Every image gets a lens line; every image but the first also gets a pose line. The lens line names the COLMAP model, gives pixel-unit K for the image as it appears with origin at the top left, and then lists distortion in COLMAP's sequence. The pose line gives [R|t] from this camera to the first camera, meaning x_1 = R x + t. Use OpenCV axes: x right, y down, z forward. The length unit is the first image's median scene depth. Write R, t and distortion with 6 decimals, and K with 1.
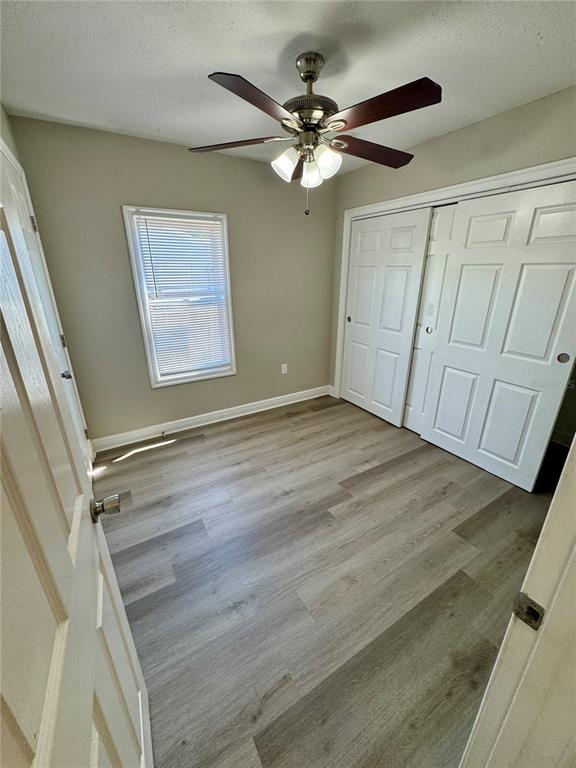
lens RADIAL K [[306.8, 0, 289.0], [0, 306.8, 383.7], [0, 0, 1]] dist [-0.006273, 0.000400]
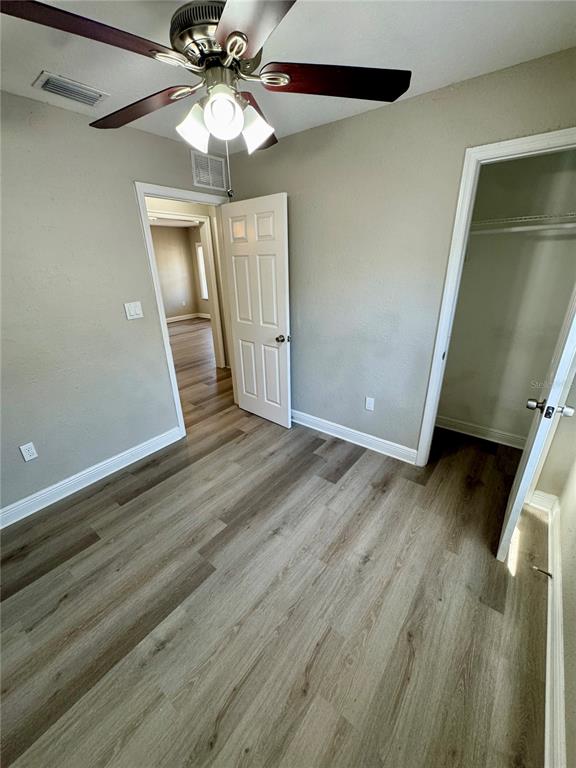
lens RADIAL K [[306.8, 0, 289.0], [0, 306.8, 383.7], [0, 0, 1]] dist [-0.006273, 0.000400]
pose [[-0.933661, 0.157646, -0.321597, 0.165631], [-0.096604, 0.753796, 0.649969, -0.507371], [0.344883, 0.637918, -0.688561, 1.308296]]
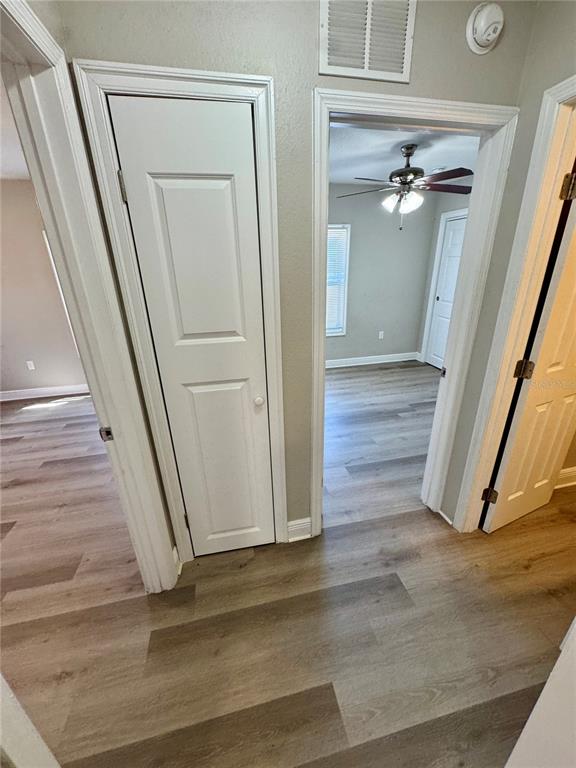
lens RADIAL K [[306.8, 0, 289.0], [0, 306.8, 383.7], [0, 0, 1]] dist [-0.006273, 0.000400]
pose [[0.945595, 0.102159, -0.308892, 0.061571], [-0.091671, 0.994616, 0.048318, 0.209153], [0.312165, -0.017373, 0.949869, -0.624576]]
